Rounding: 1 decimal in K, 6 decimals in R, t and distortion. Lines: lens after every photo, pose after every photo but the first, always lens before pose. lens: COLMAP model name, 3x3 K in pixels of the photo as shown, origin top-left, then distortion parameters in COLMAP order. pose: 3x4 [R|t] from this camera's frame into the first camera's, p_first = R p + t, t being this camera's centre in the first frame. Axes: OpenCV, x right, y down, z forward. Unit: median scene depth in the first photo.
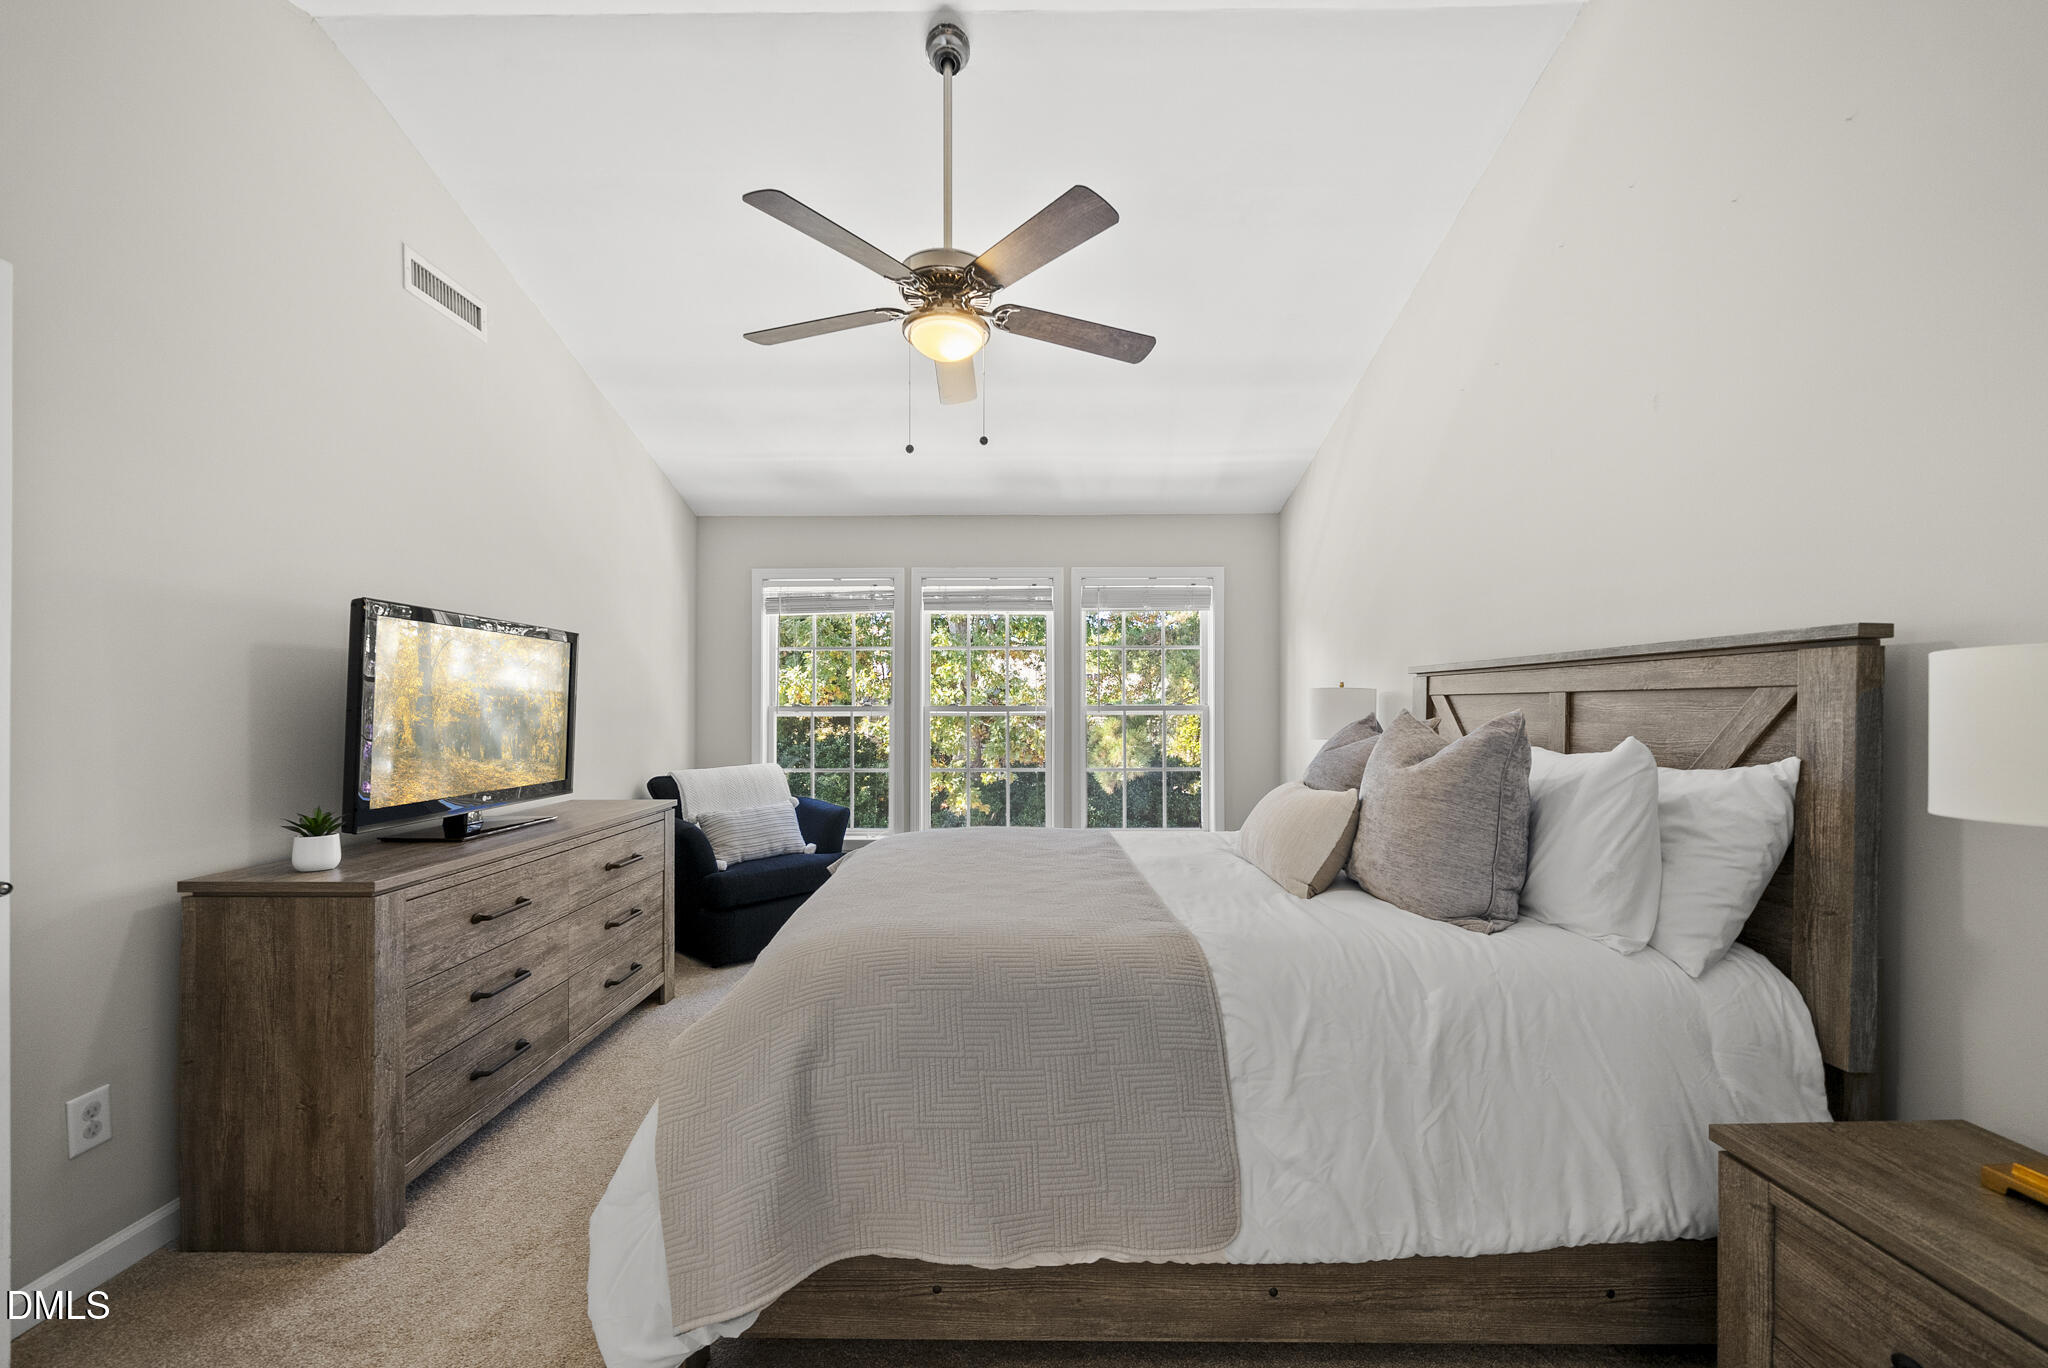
lens RADIAL K [[787.6, 0, 1021.8], [0, 787.6, 695.8], [0, 0, 1]] dist [-0.006922, 0.000000]
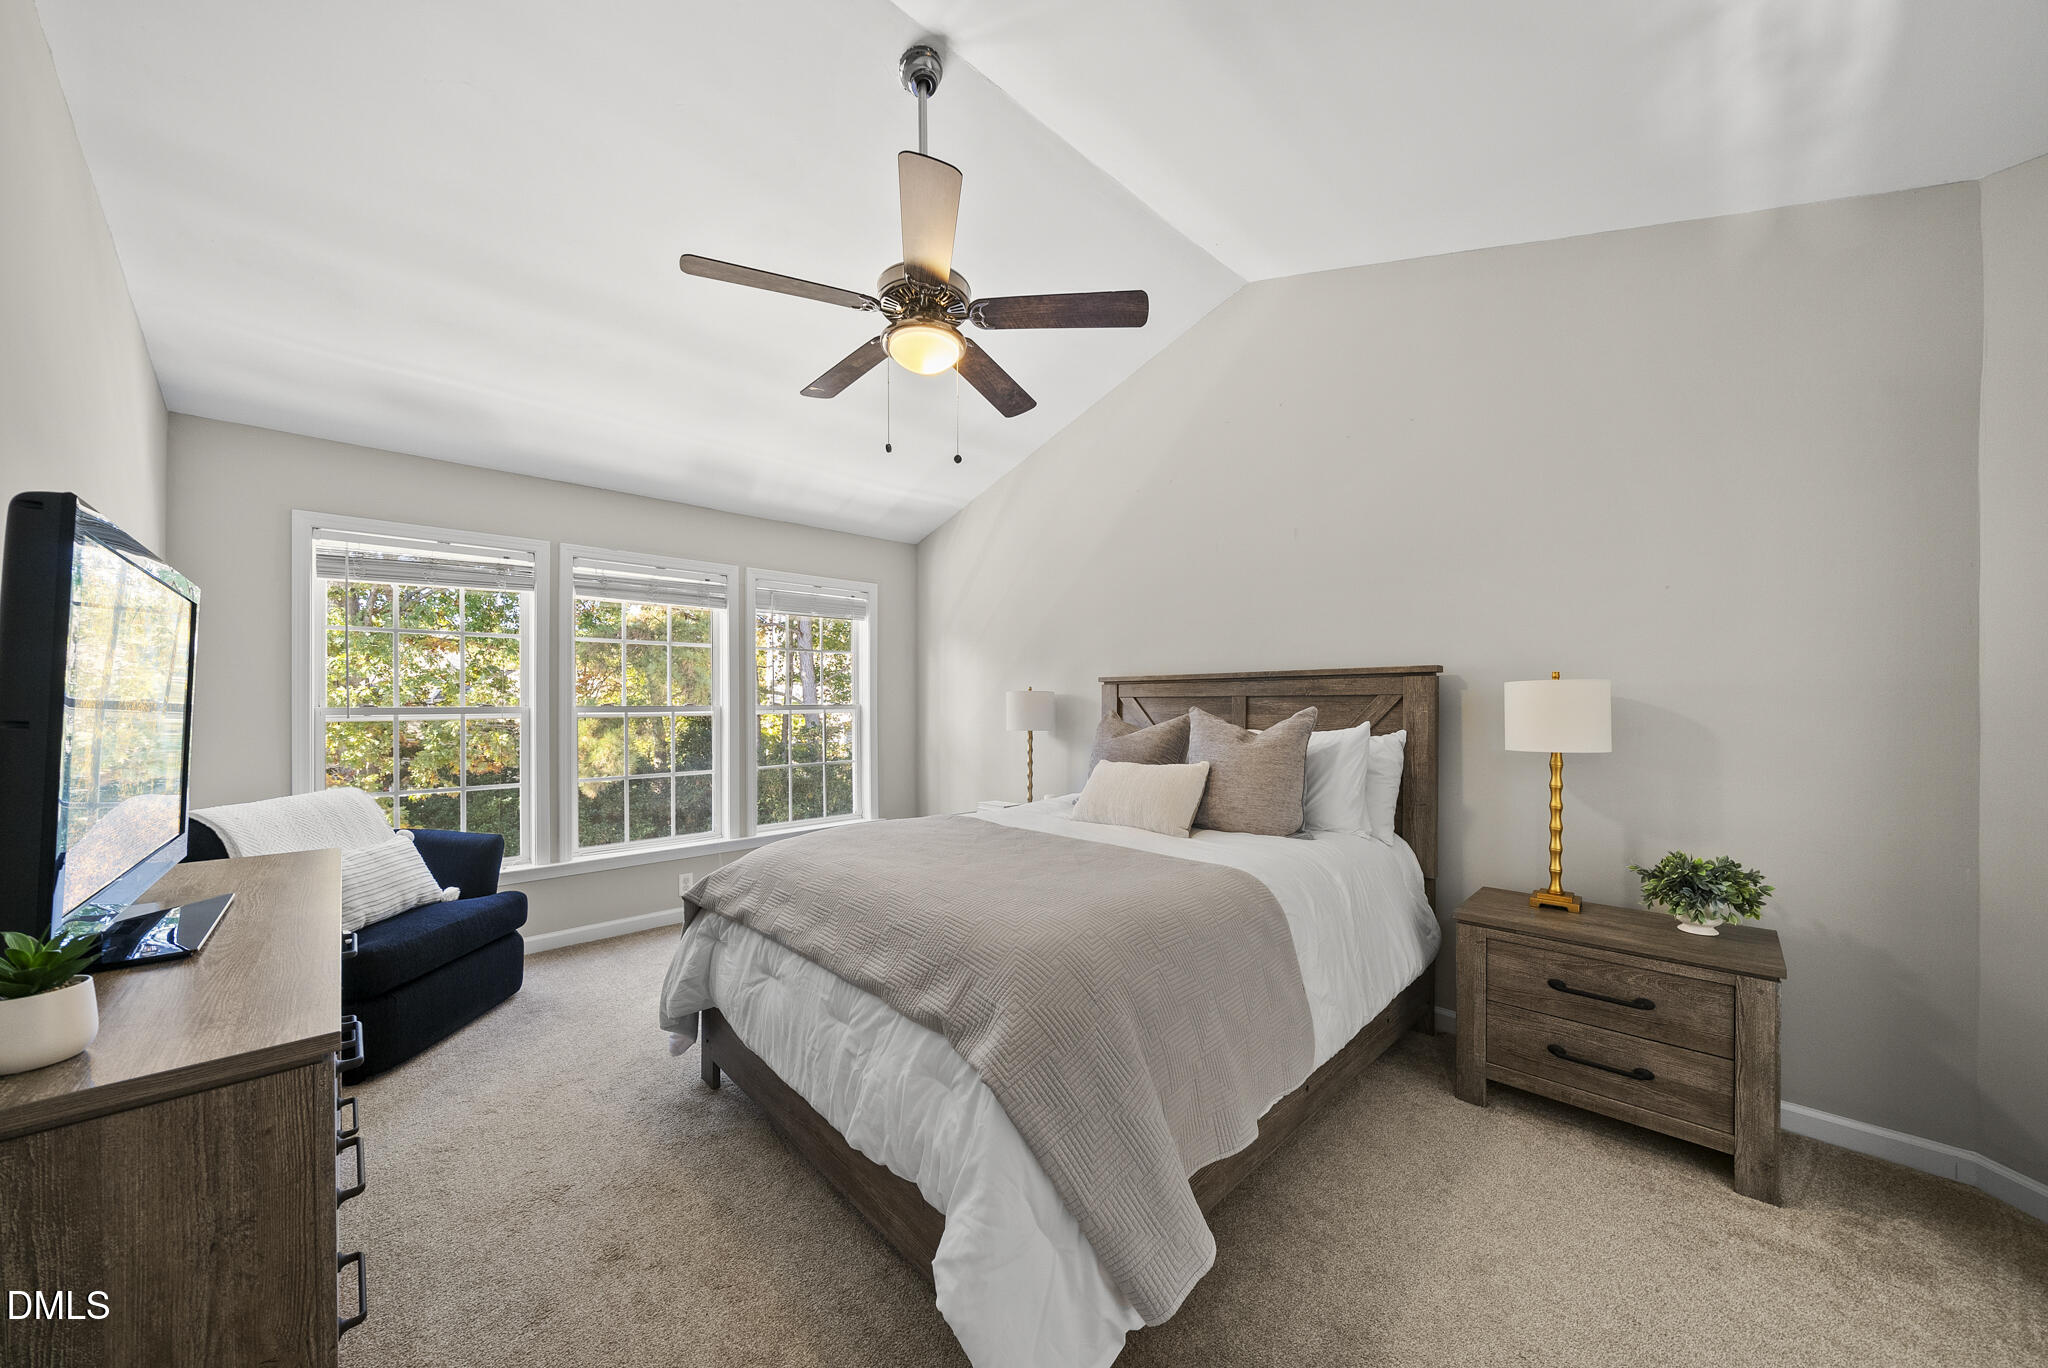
lens RADIAL K [[700.5, 0, 1022.9], [0, 700.5, 695.7], [0, 0, 1]] dist [-0.008543, 0.000383]
pose [[0.724890, 0.005539, 0.688842, -0.337140], [-0.005758, 0.999981, -0.001981, -0.000039], [-0.688840, -0.002530, 0.724909, 0.130488]]
